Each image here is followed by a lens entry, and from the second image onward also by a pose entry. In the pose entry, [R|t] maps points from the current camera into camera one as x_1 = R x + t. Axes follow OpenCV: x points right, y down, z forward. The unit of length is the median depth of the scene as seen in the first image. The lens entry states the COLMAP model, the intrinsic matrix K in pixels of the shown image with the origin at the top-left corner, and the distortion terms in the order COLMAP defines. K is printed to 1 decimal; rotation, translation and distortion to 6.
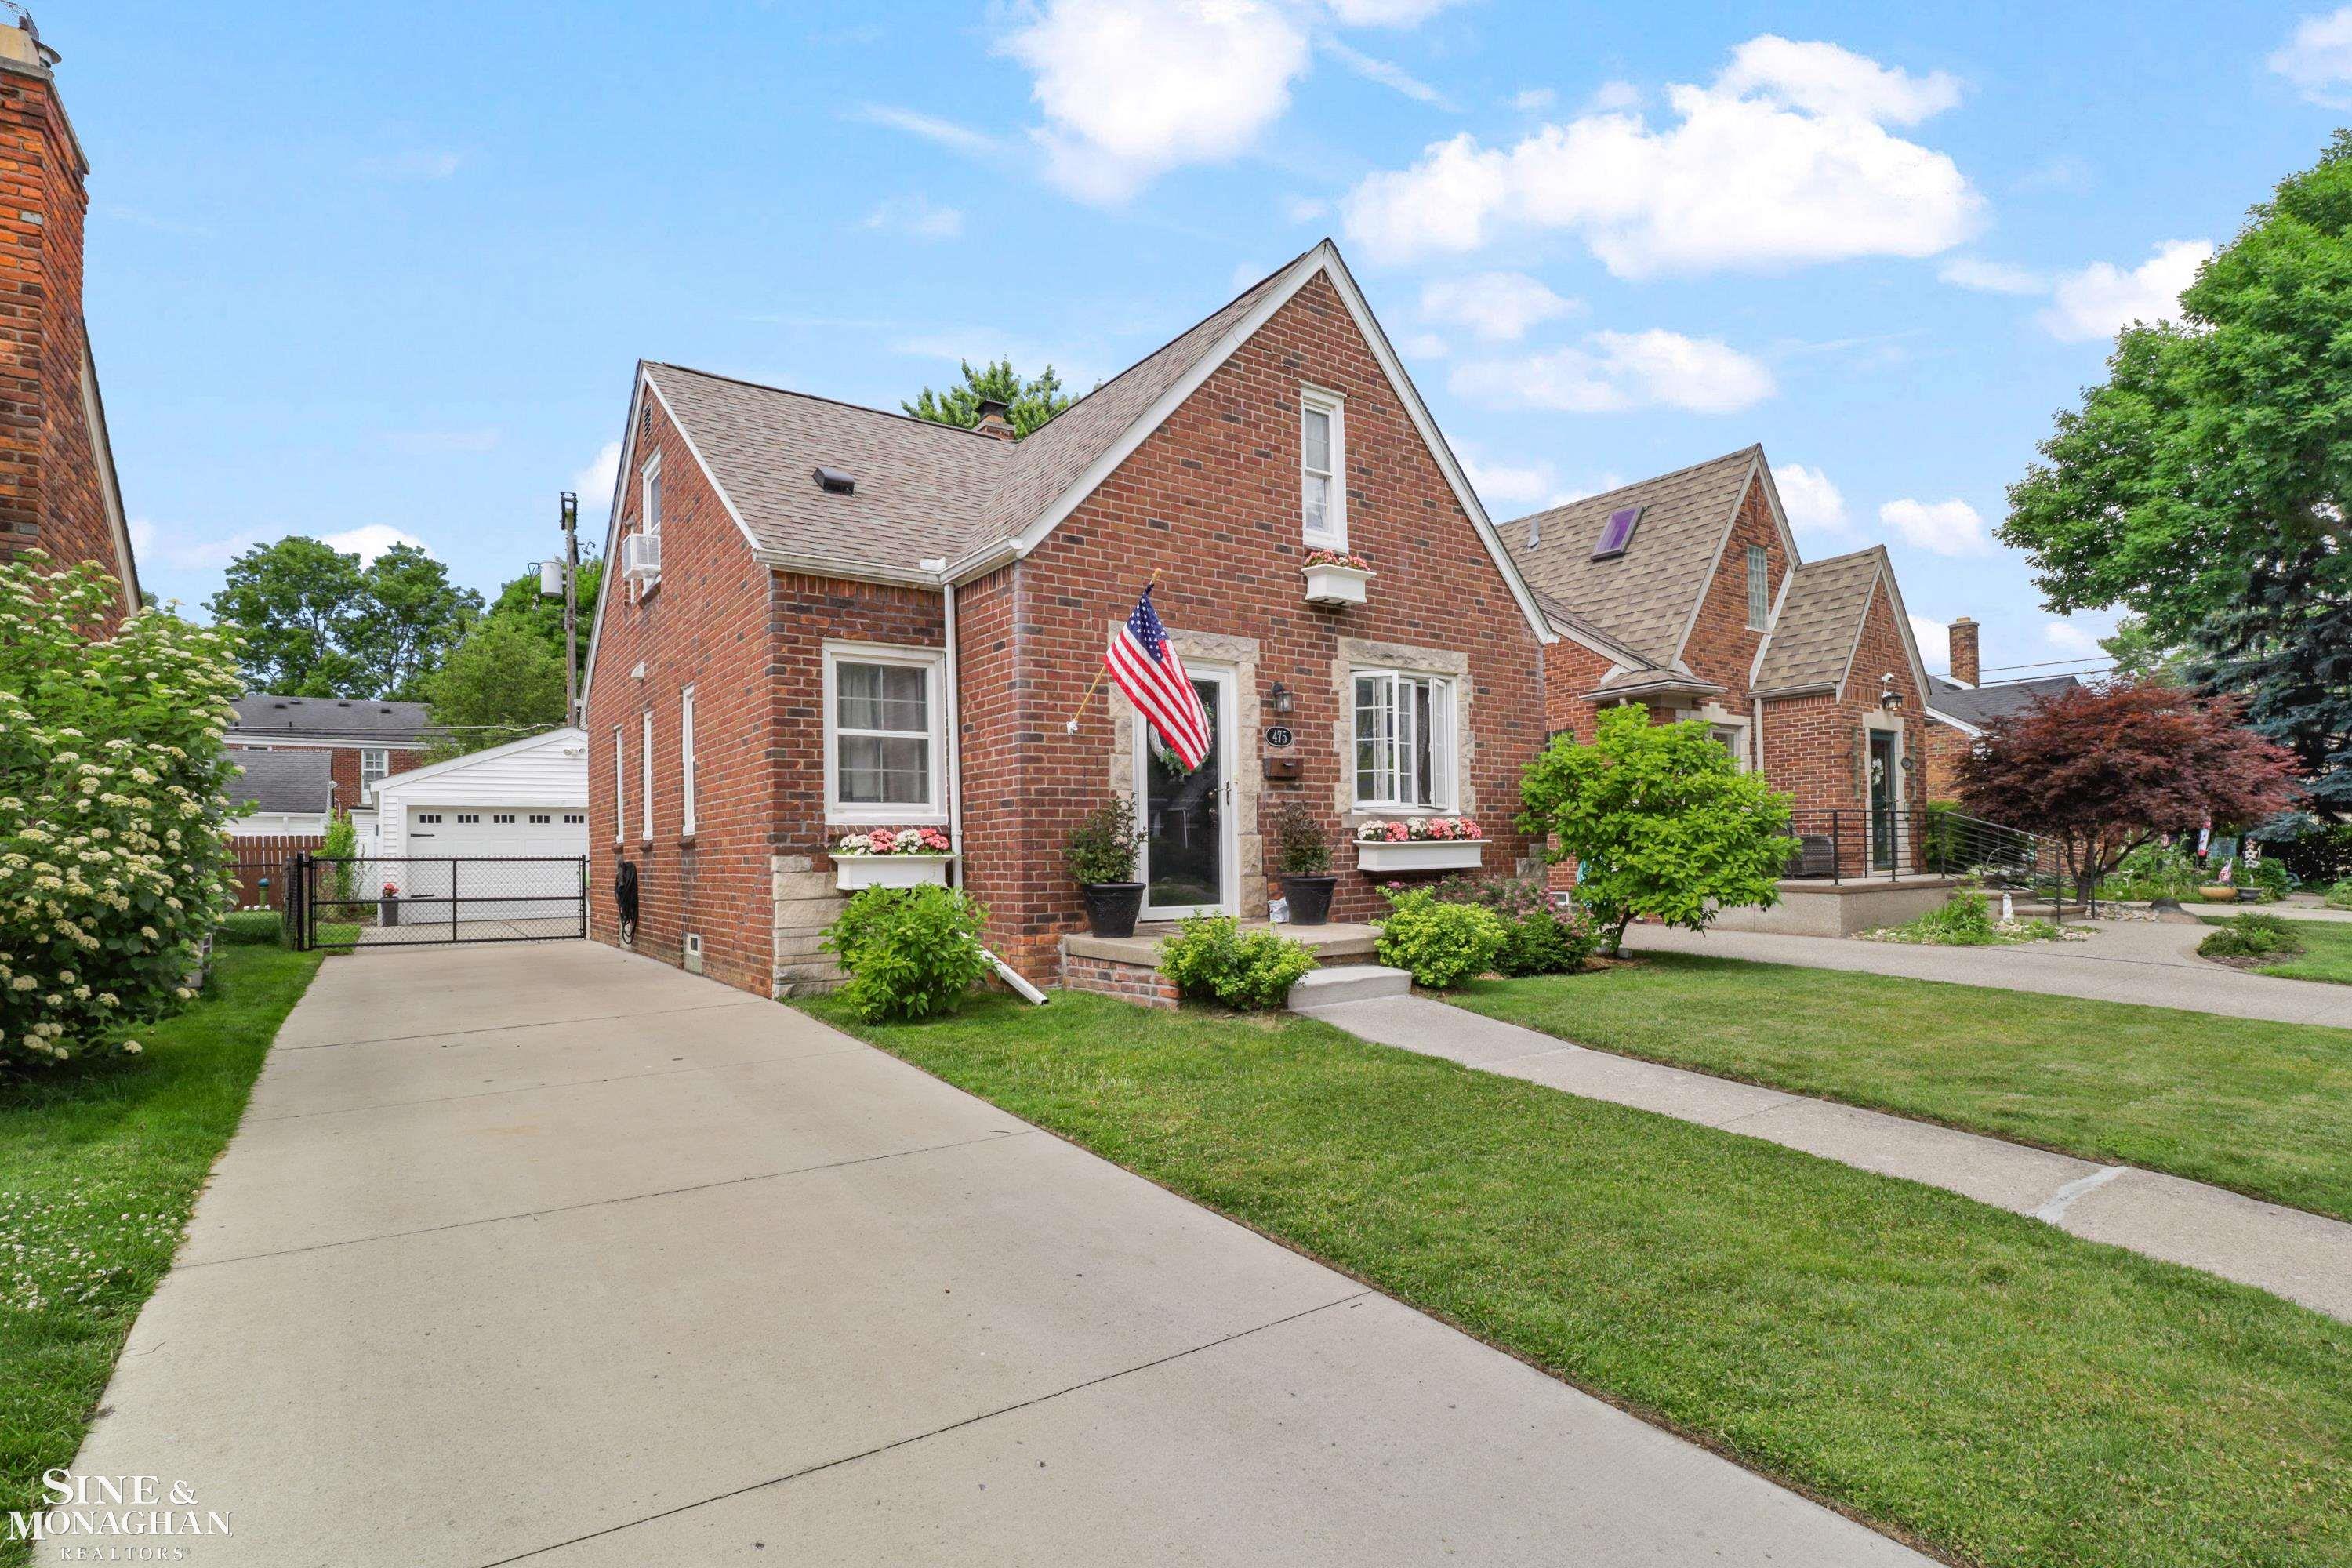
lens RADIAL K [[1147.6, 0, 1189.1], [0, 1147.6, 787.2], [0, 0, 1]] dist [-0.026895, 0.000652]
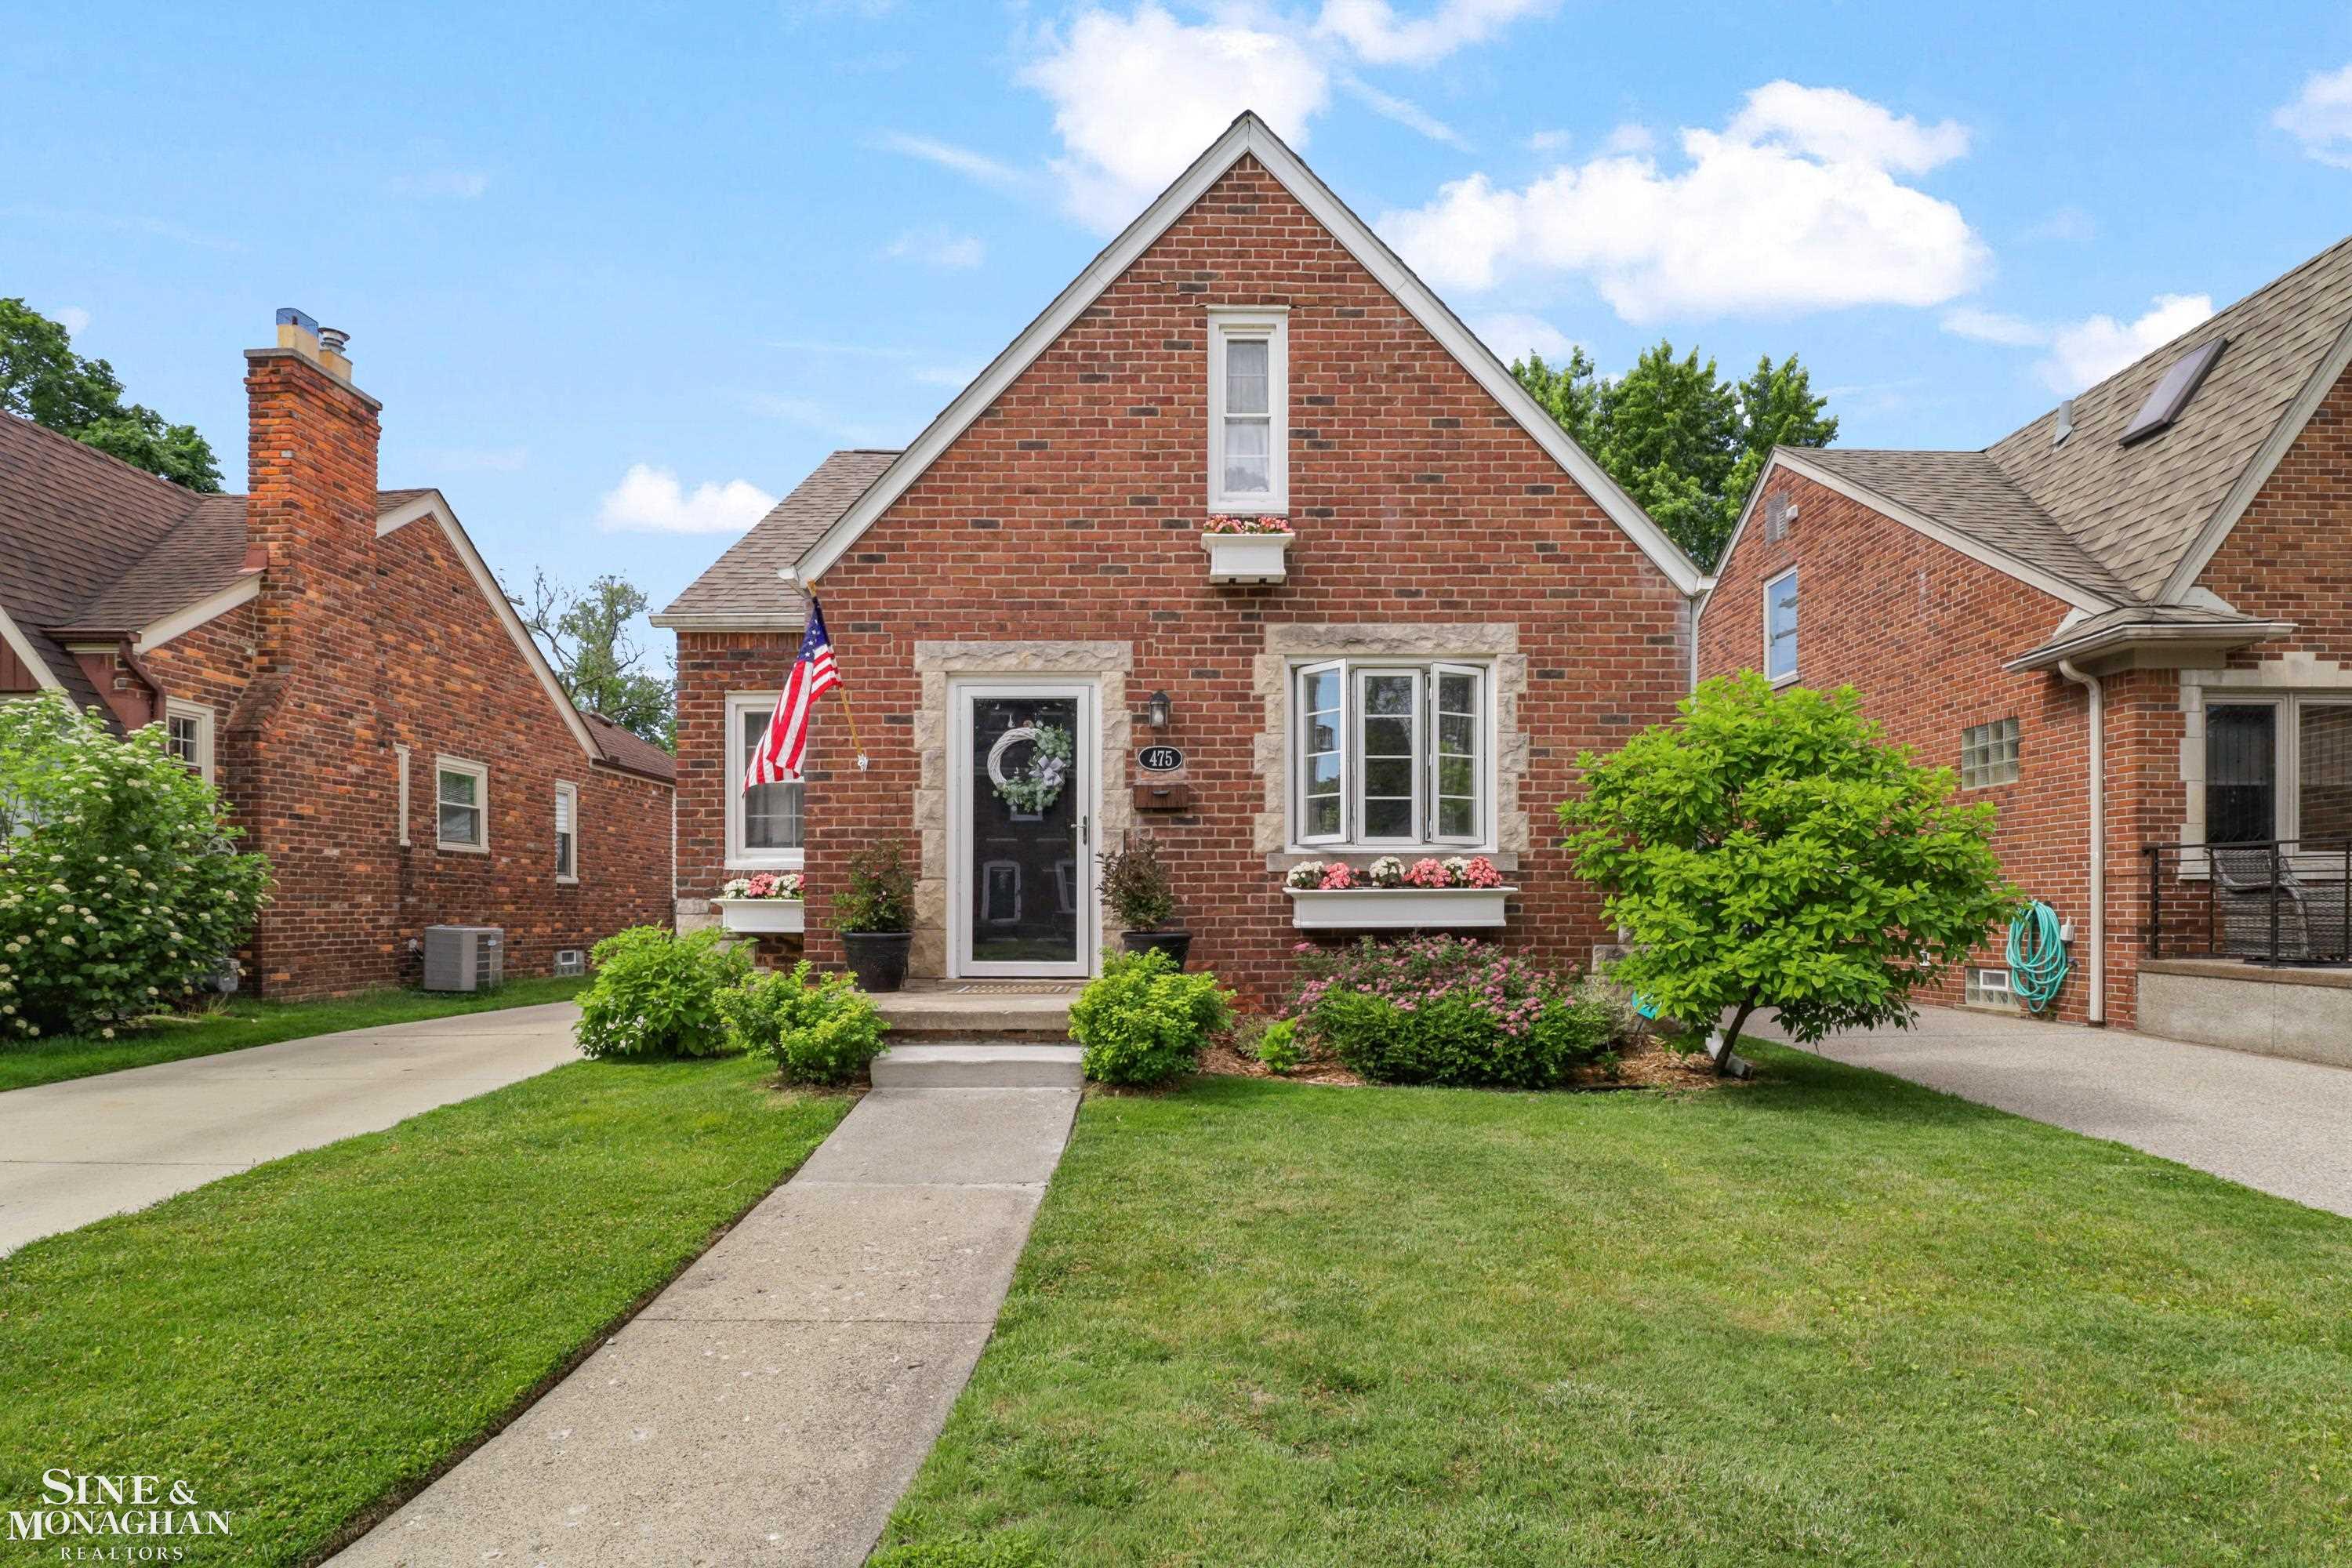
lens RADIAL K [[1165.5, 0, 1169.2], [0, 1165.5, 865.1], [0, 0, 1]] dist [-0.024840, 0.000511]
pose [[0.806962, -0.006541, -0.590567, 0.572423], [0.022315, 0.999562, 0.019421, 0.015293], [0.590181, -0.028851, 0.806755, 0.341825]]
